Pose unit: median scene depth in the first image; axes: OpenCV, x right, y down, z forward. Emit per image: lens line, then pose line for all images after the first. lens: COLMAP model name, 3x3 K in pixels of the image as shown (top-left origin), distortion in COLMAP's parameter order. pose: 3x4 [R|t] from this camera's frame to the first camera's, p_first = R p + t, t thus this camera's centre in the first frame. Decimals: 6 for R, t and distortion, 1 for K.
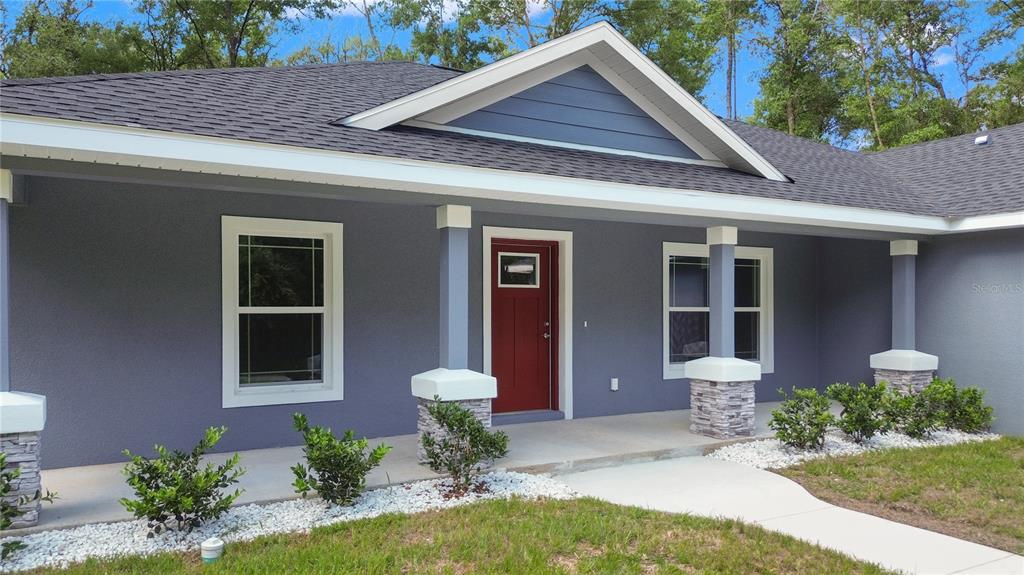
lens RADIAL K [[751.9, 0, 508.0], [0, 751.9, 319.2], [0, 0, 1]] dist [0.040304, -0.008168]
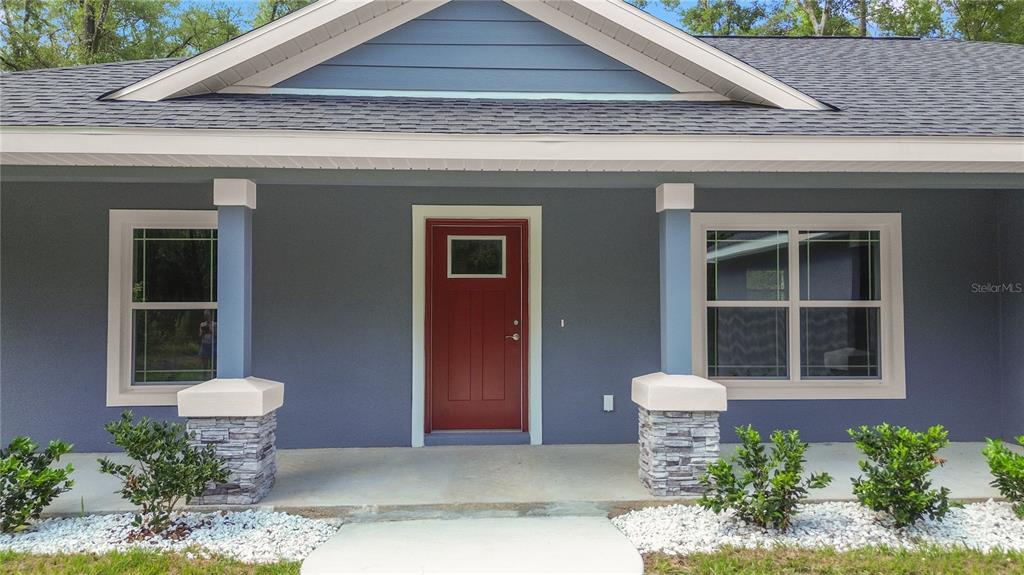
lens RADIAL K [[756.8, 0, 516.7], [0, 756.8, 291.2], [0, 0, 1]] dist [0.039376, -0.004433]
pose [[0.890872, -0.009438, -0.454156, 0.479774], [-0.003584, 0.999607, -0.027802, -0.005378], [0.454240, 0.026395, 0.890488, 0.324280]]
